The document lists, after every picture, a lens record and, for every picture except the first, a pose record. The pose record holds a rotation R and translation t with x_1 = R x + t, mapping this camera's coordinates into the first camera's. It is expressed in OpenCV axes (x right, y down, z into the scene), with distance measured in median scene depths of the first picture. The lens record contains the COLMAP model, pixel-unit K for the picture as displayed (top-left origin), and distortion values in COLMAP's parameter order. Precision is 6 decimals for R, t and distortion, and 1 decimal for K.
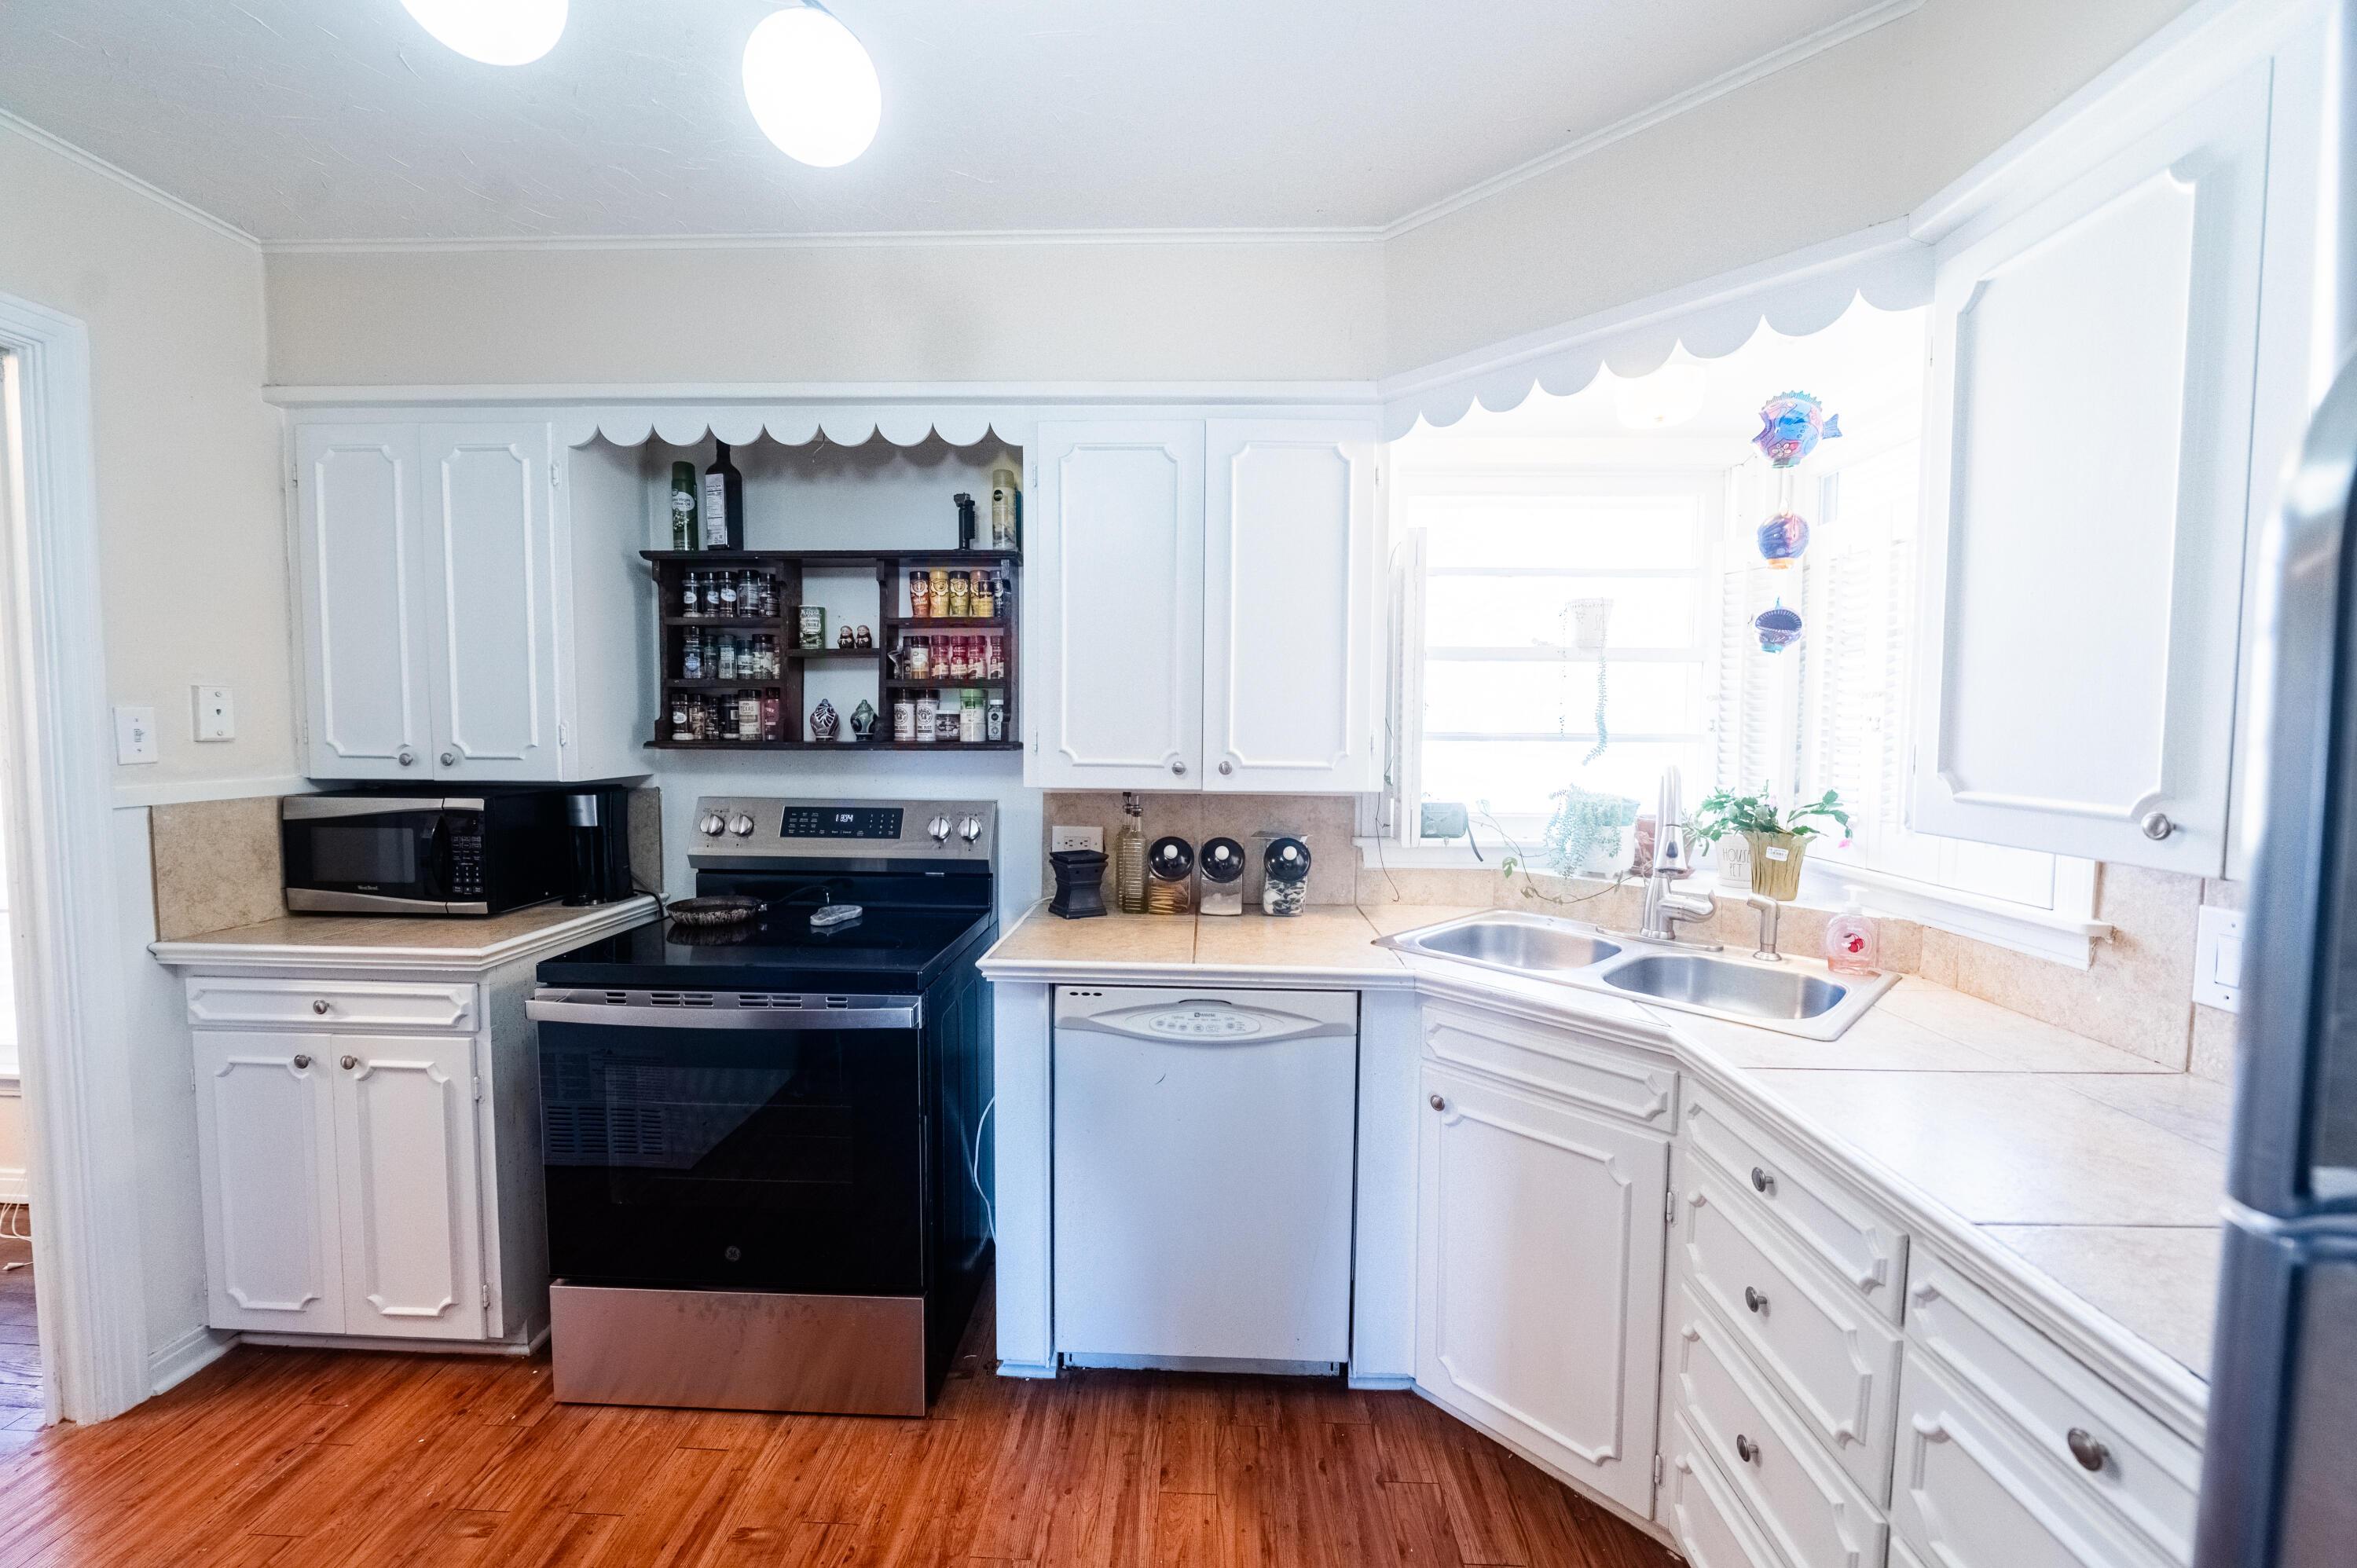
lens RADIAL K [[973.1, 0, 1189.8], [0, 973.1, 789.6], [0, 0, 1]] dist [-0.004910, -0.000190]
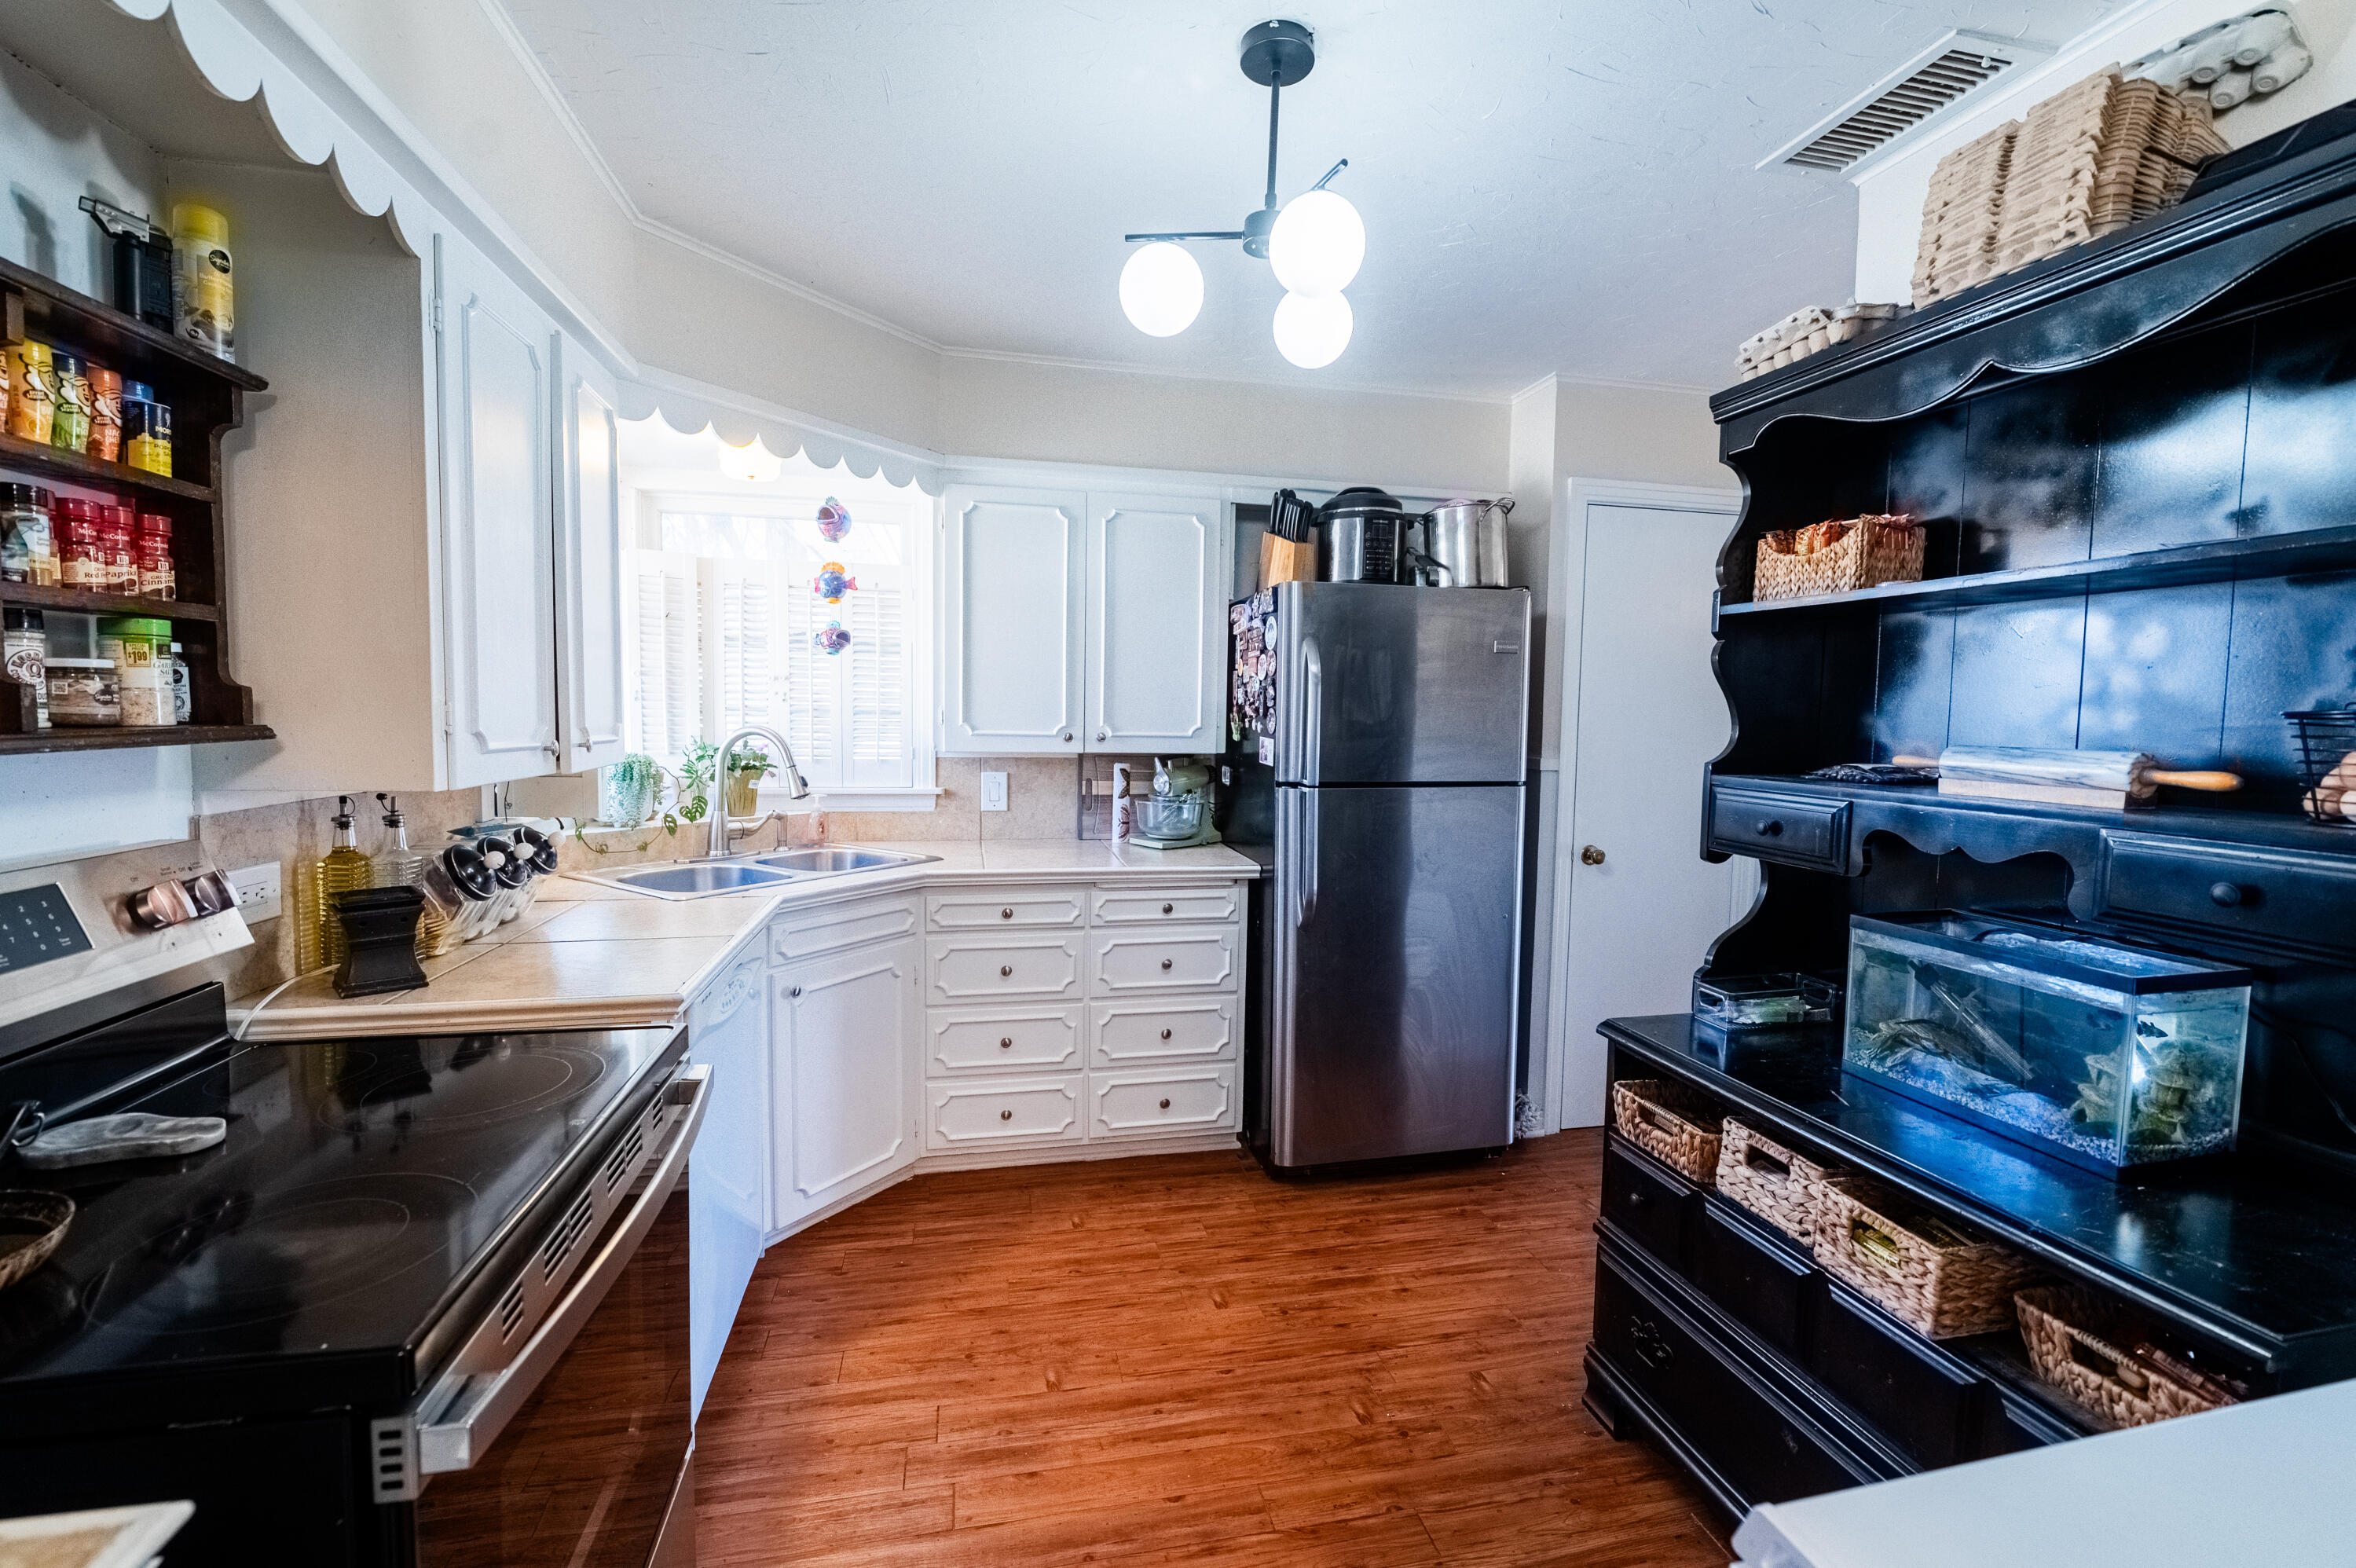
lens RADIAL K [[972.7, 0, 1183.4], [0, 972.7, 772.7], [0, 0, 1]] dist [-0.004910, -0.000190]
pose [[-0.247068, -0.081826, 0.965537, -1.164547], [0.032376, 0.995175, 0.092622, -0.075152], [-0.968457, 0.054144, -0.243227, 0.848153]]
